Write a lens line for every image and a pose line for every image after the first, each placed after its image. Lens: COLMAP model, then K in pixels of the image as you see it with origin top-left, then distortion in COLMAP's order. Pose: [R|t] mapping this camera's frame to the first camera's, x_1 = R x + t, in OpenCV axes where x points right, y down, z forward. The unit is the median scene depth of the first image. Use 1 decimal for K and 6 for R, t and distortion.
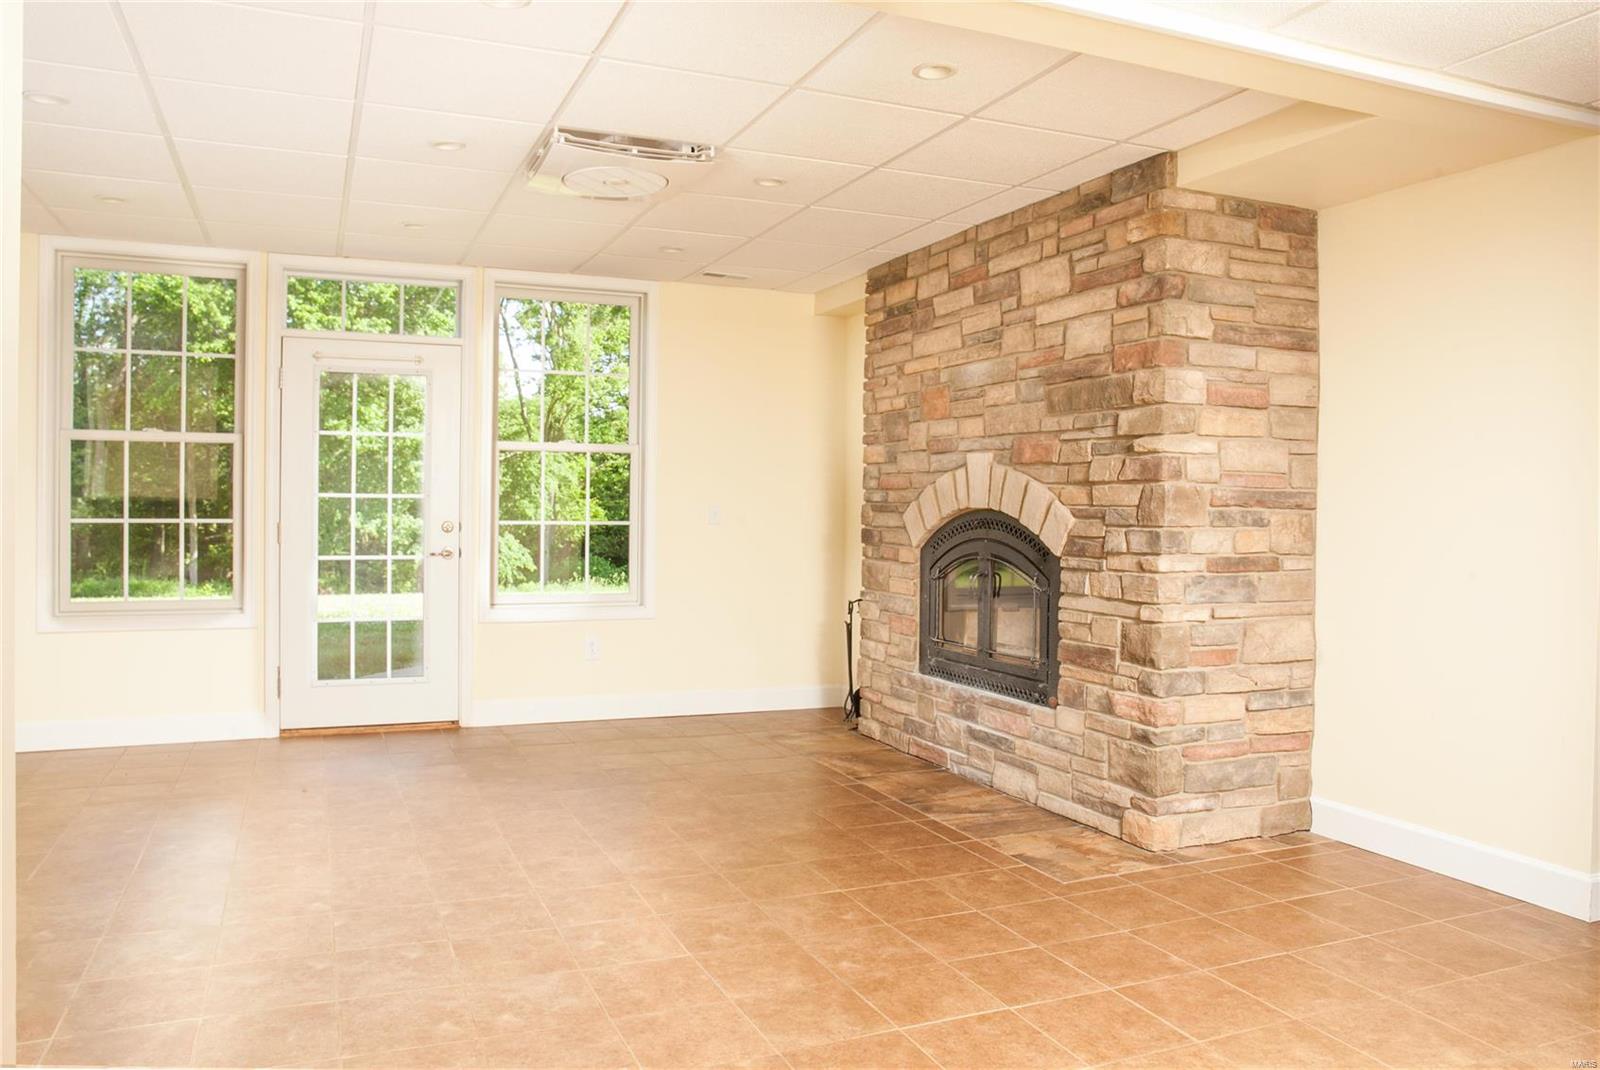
lens RADIAL K [[1169.4, 0, 800.0], [0, 1169.4, 535.0], [0, 0, 1]] dist [-0.046819, 0.003513]
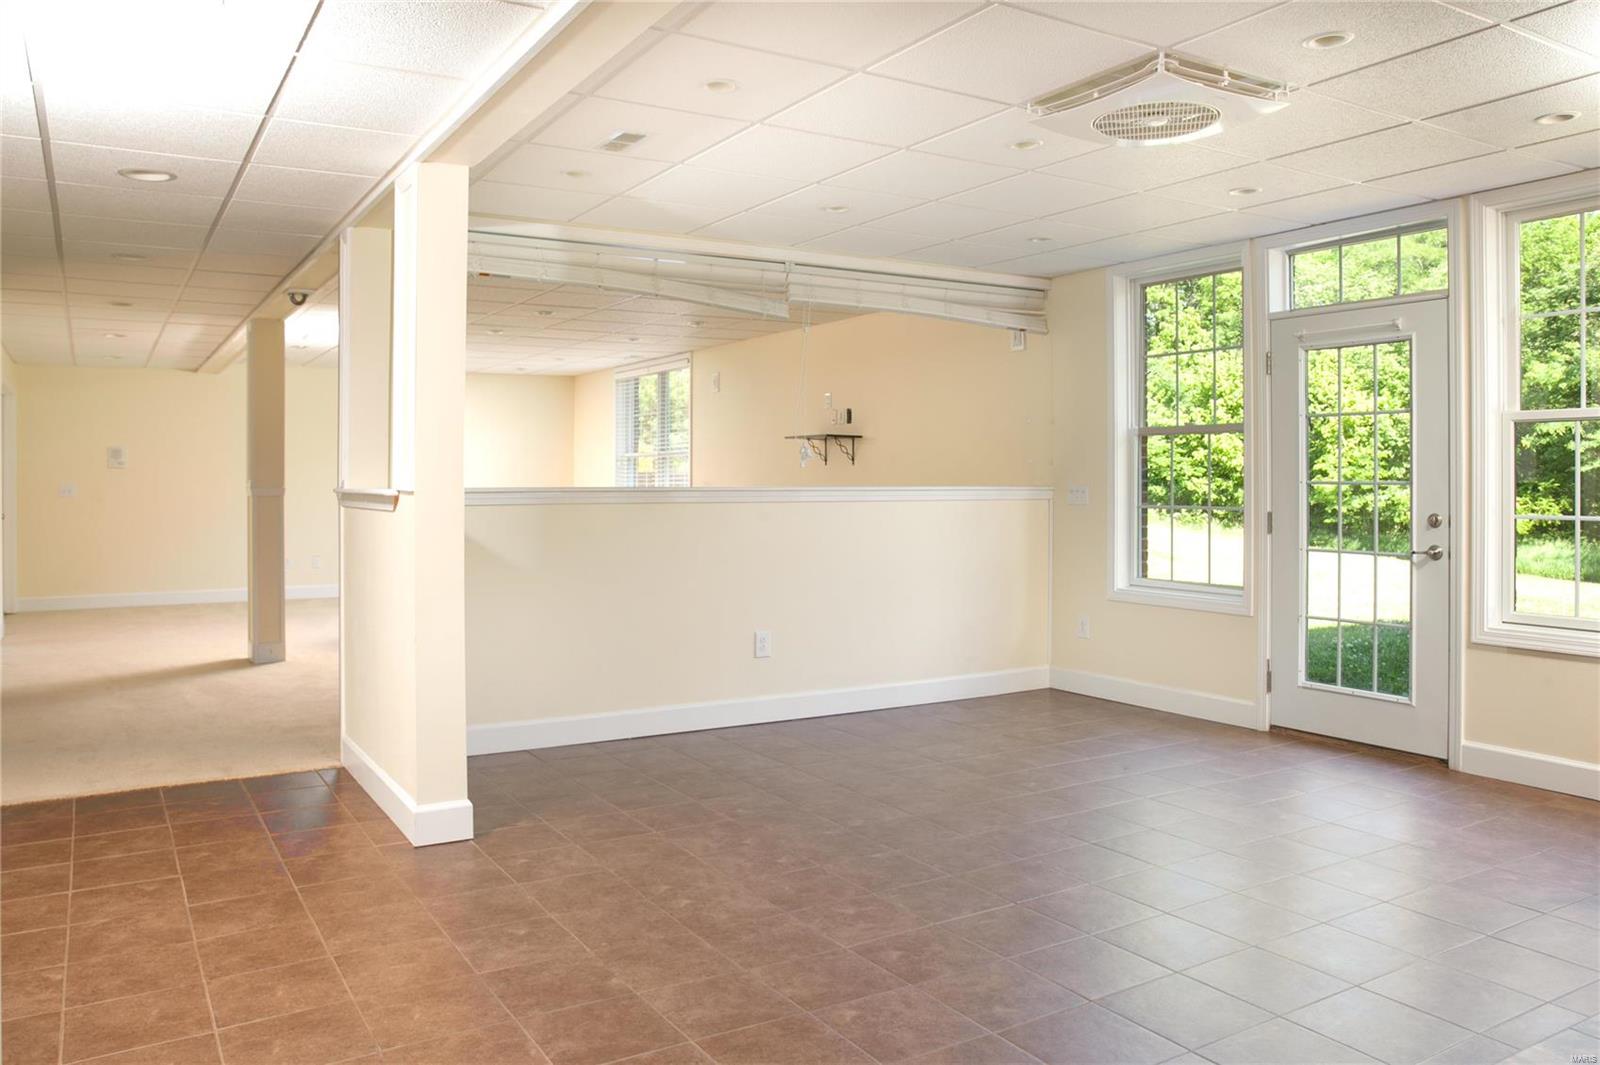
lens RADIAL K [[1134.9, 0, 803.2], [0, 1134.9, 490.1], [0, 0, 1]] dist [-0.086623, 0.037447]
pose [[0.156046, -0.001939, -0.987748, 0.644563], [-0.025352, 0.999661, -0.005967, -0.037362], [0.987424, 0.025973, 0.155944, 0.553051]]
